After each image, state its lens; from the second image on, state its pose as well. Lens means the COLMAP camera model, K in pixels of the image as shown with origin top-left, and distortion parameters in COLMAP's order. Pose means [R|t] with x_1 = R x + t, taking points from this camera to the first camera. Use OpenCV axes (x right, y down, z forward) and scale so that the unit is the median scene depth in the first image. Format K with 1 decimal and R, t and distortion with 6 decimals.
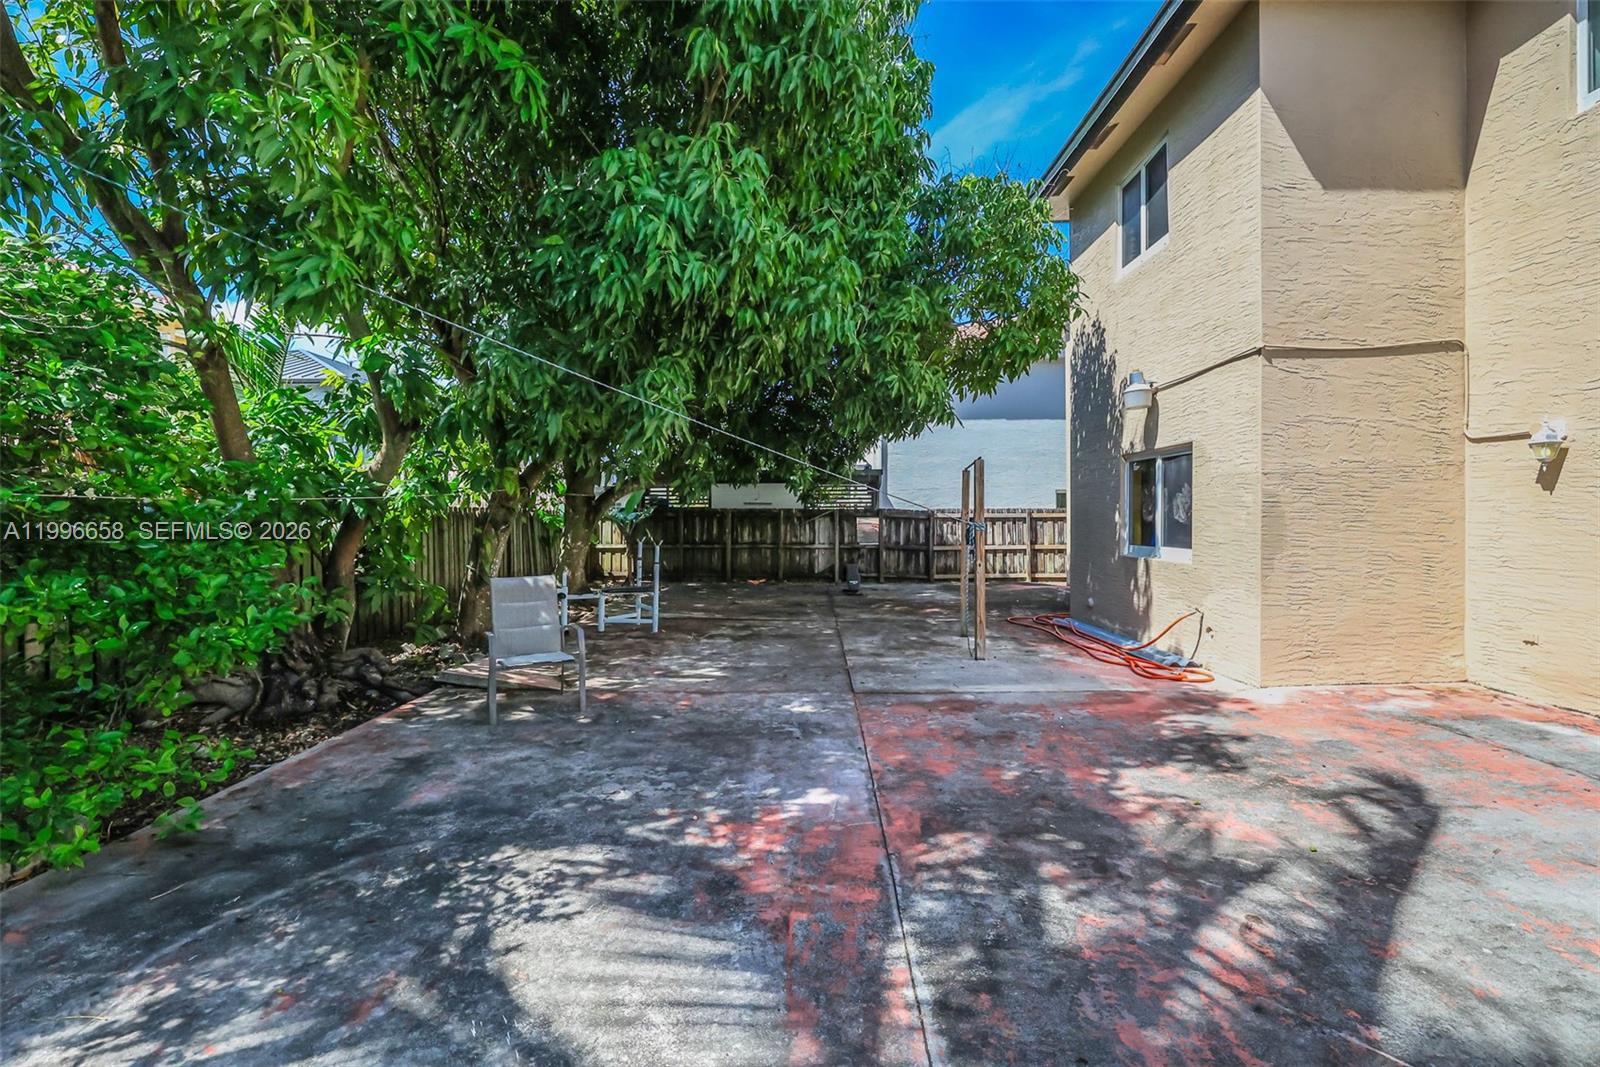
lens RADIAL K [[673.7, 0, 790.6], [0, 673.7, 521.1], [0, 0, 1]] dist [0.002082, -0.000019]
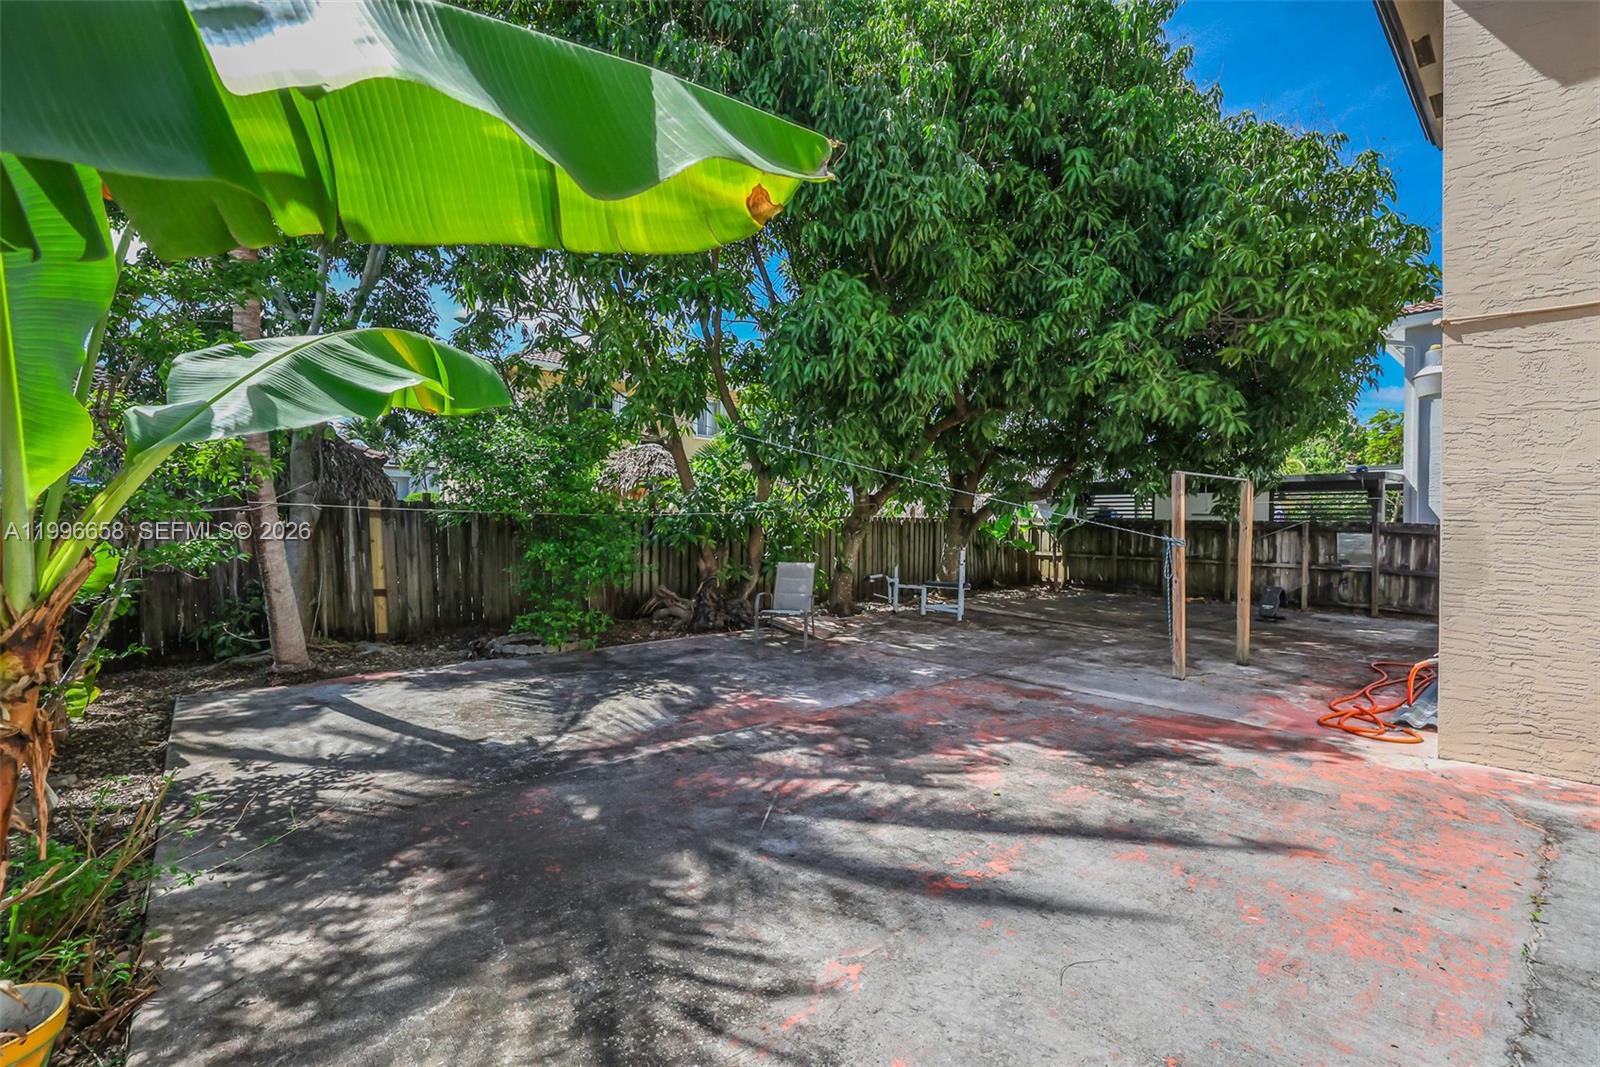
lens RADIAL K [[673.7, 0, 790.6], [0, 673.7, 521.1], [0, 0, 1]] dist [0.002082, -0.000019]
pose [[0.675062, 0.011095, -0.737677, 0.737500], [-0.019856, 0.999798, -0.003133, -0.009667], [0.737494, 0.016763, 0.675146, -0.082063]]
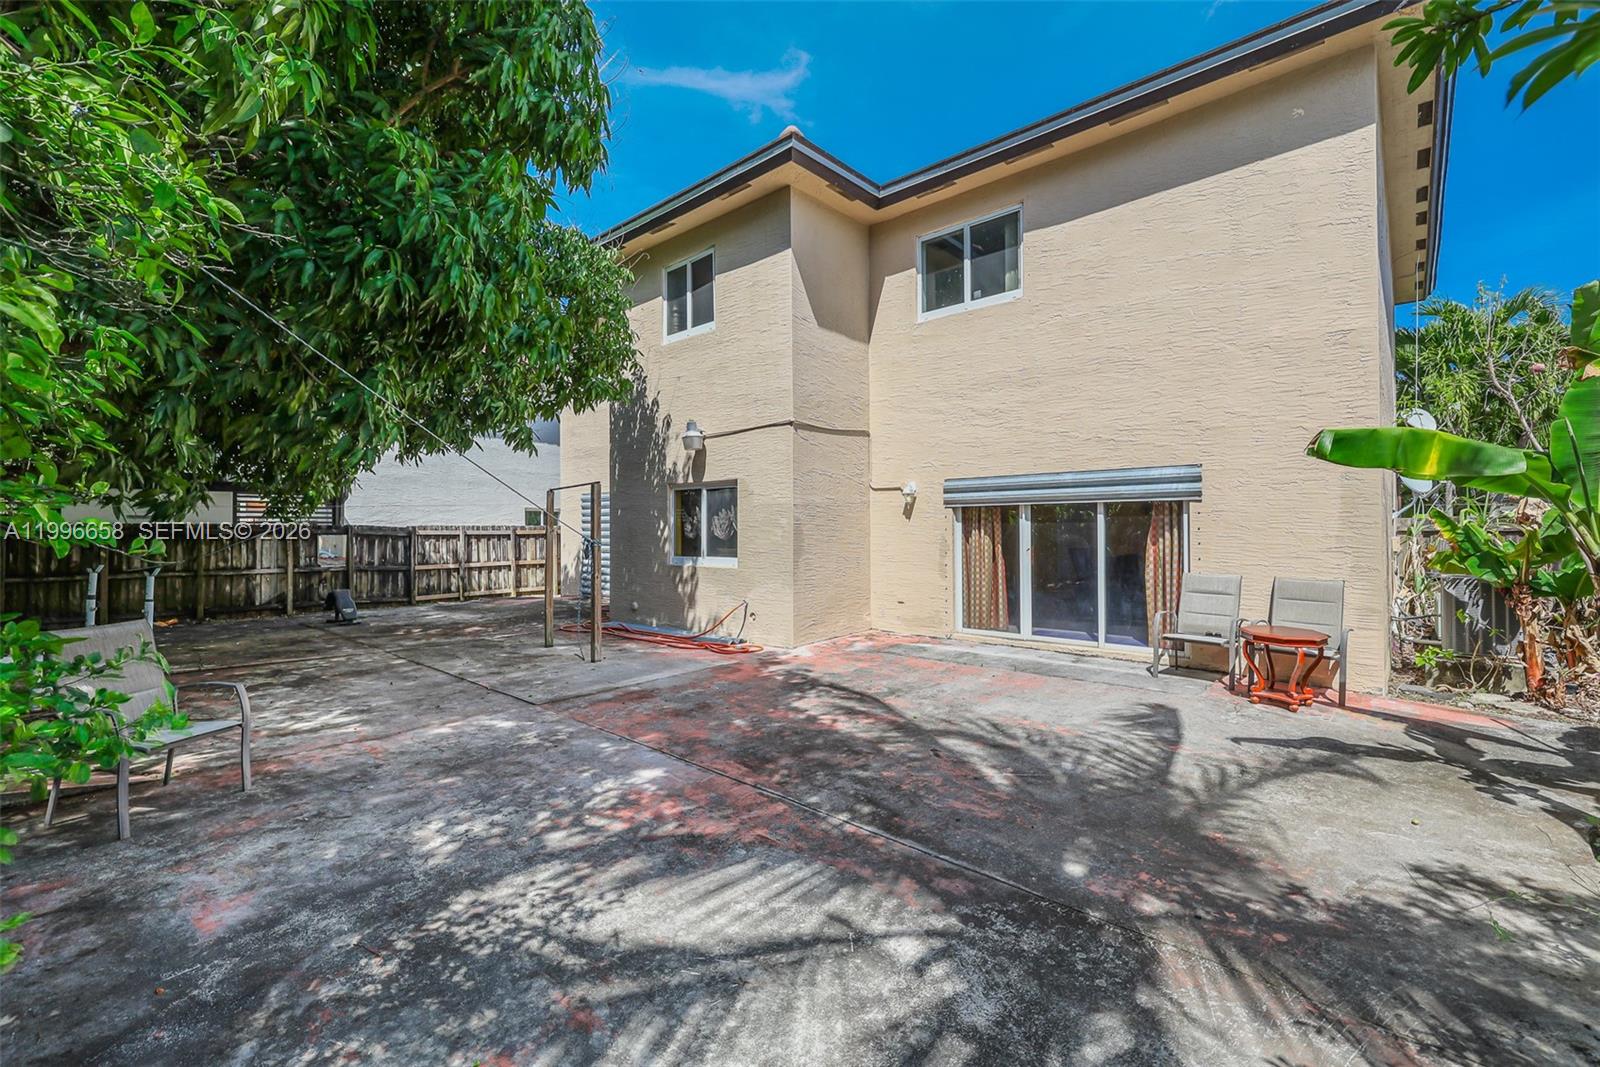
lens RADIAL K [[674.1, 0, 775.5], [0, 674.1, 528.6], [0, 0, 1]] dist [-0.002810, -0.000291]
pose [[0.668598, 0.001600, 0.743623, -0.425048], [0.007552, 0.999931, -0.008942, -0.005049], [-0.743586, 0.011595, 0.668540, 0.028861]]
